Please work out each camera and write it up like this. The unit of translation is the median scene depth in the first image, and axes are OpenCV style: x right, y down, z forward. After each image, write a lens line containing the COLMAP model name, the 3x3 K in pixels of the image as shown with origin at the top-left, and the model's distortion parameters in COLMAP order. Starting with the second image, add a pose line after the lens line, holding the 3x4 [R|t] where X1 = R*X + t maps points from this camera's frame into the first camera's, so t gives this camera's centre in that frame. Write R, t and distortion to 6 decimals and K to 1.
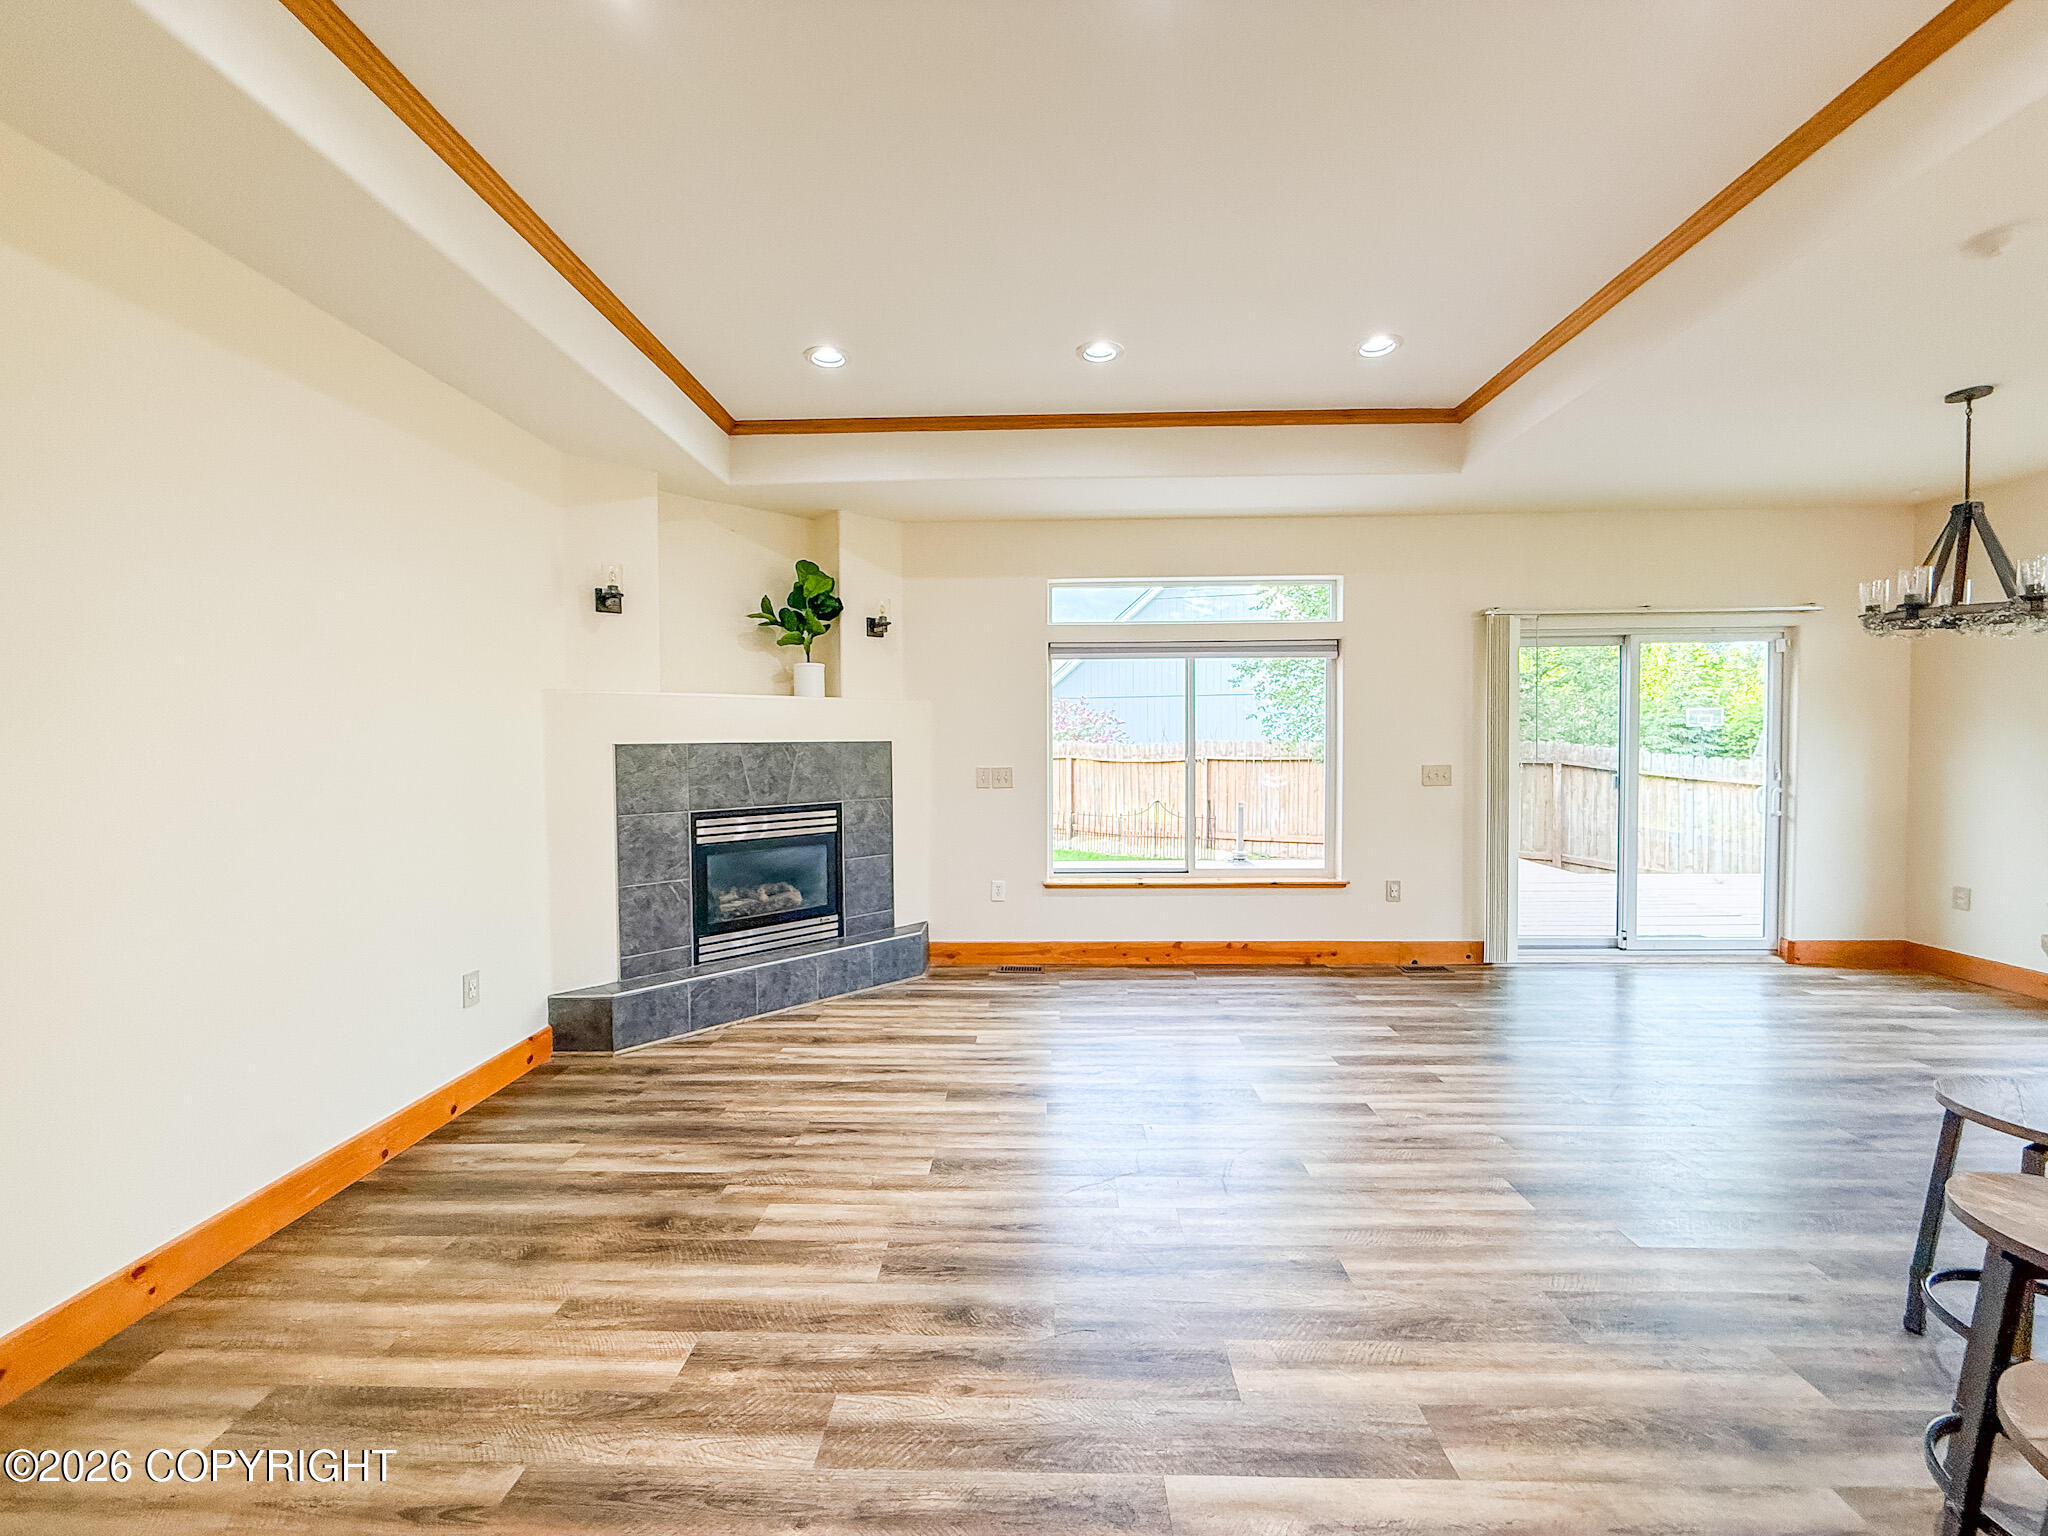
lens RADIAL K [[822.8, 0, 1024.0], [0, 822.8, 768.0], [0, 0, 1]] dist [-0.001654, -0.000188]
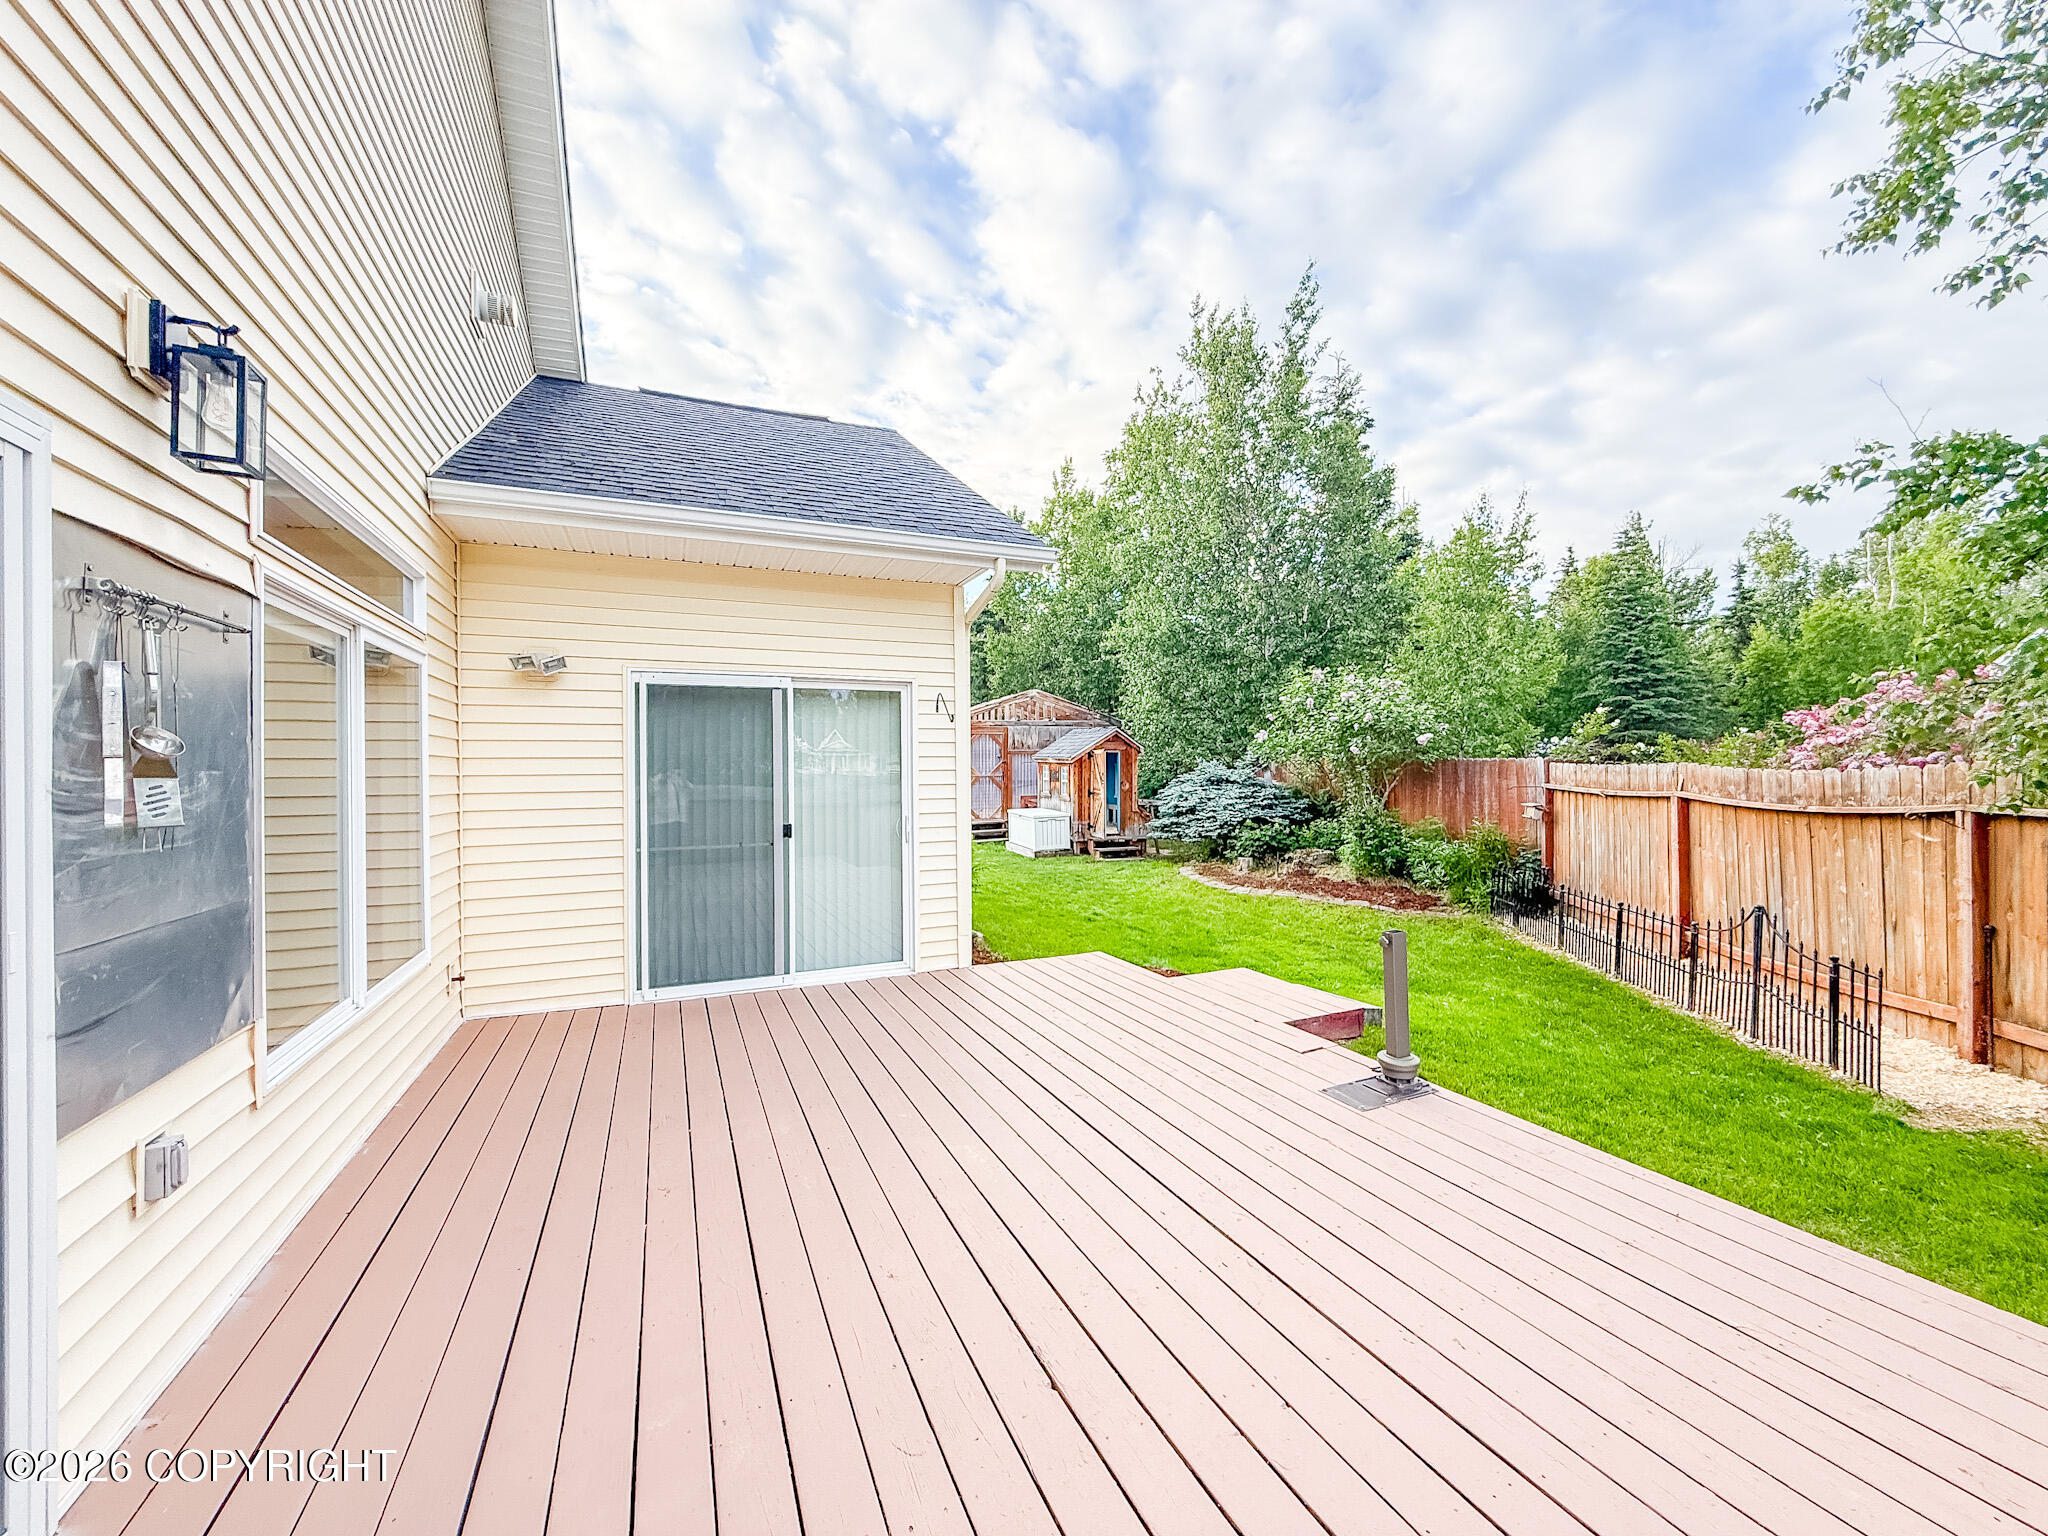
lens RADIAL K [[822.8, 0, 1024.0], [0, 822.8, 768.0], [0, 0, 1]] dist [-0.001654, -0.000188]
pose [[0.422279, 0.000692, -0.906465, 0.998448], [-0.019988, 0.999764, -0.008548, -0.049845], [0.906245, 0.021728, 0.422193, 1.132785]]
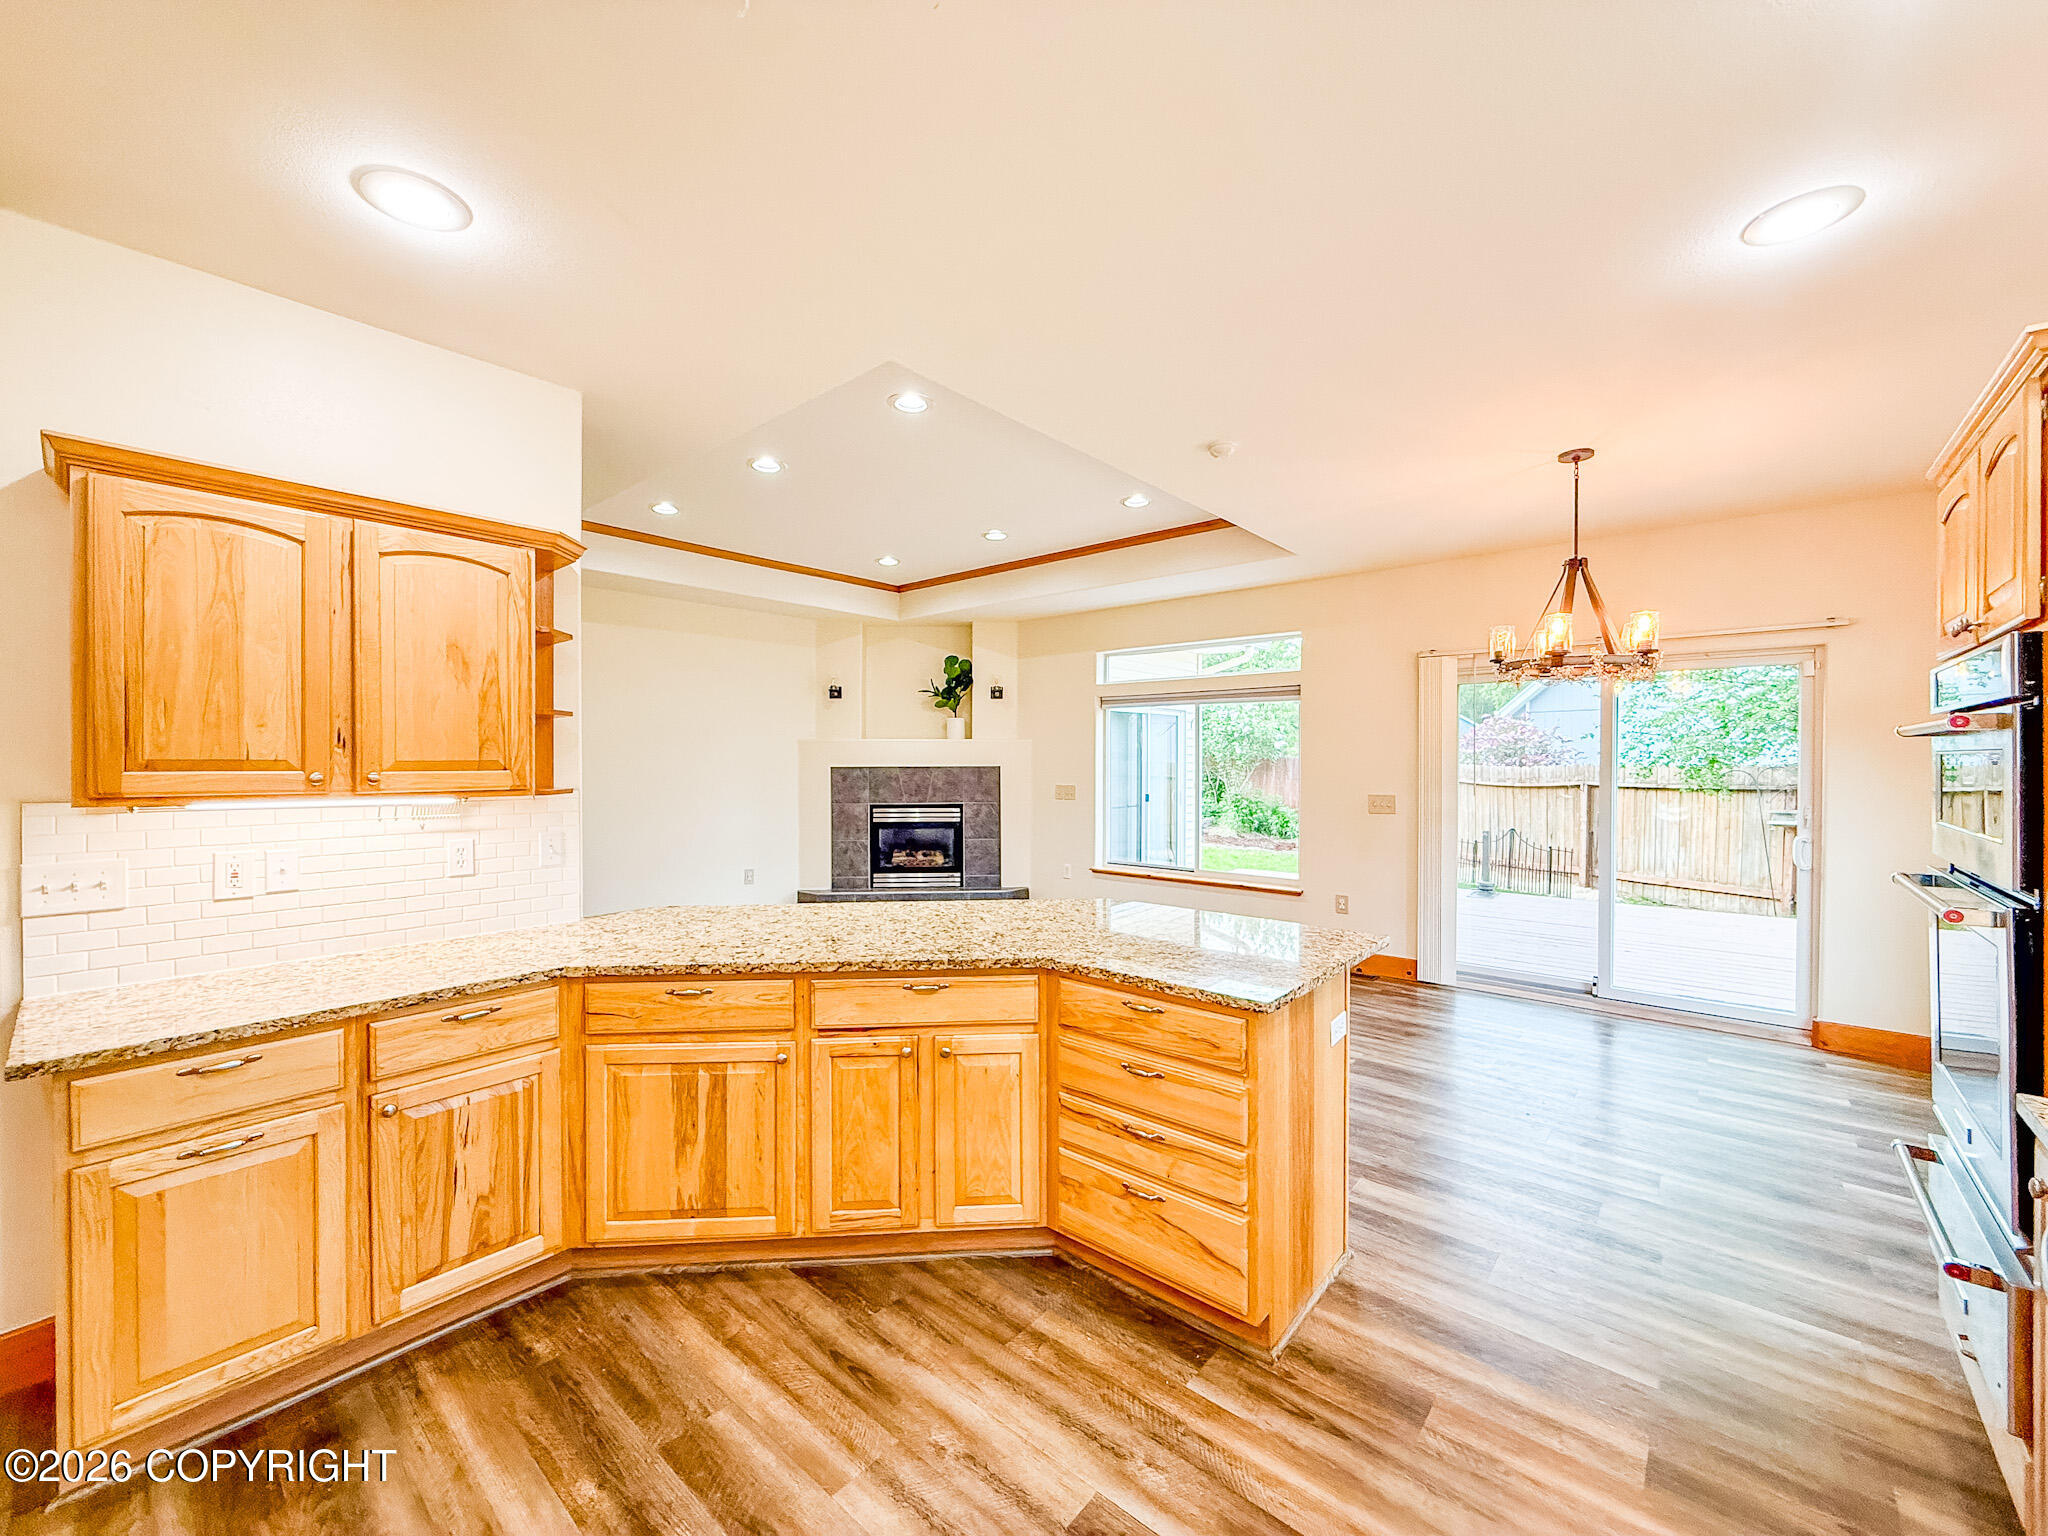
lens RADIAL K [[822.8, 0, 1024.0], [0, 822.8, 768.0], [0, 0, 1]] dist [-0.001654, -0.000188]
pose [[0.770815, 0.015905, -0.636861, 0.858695], [-0.026326, 0.999630, -0.006899, -0.019614], [0.636515, 0.022084, 0.770948, -0.166291]]
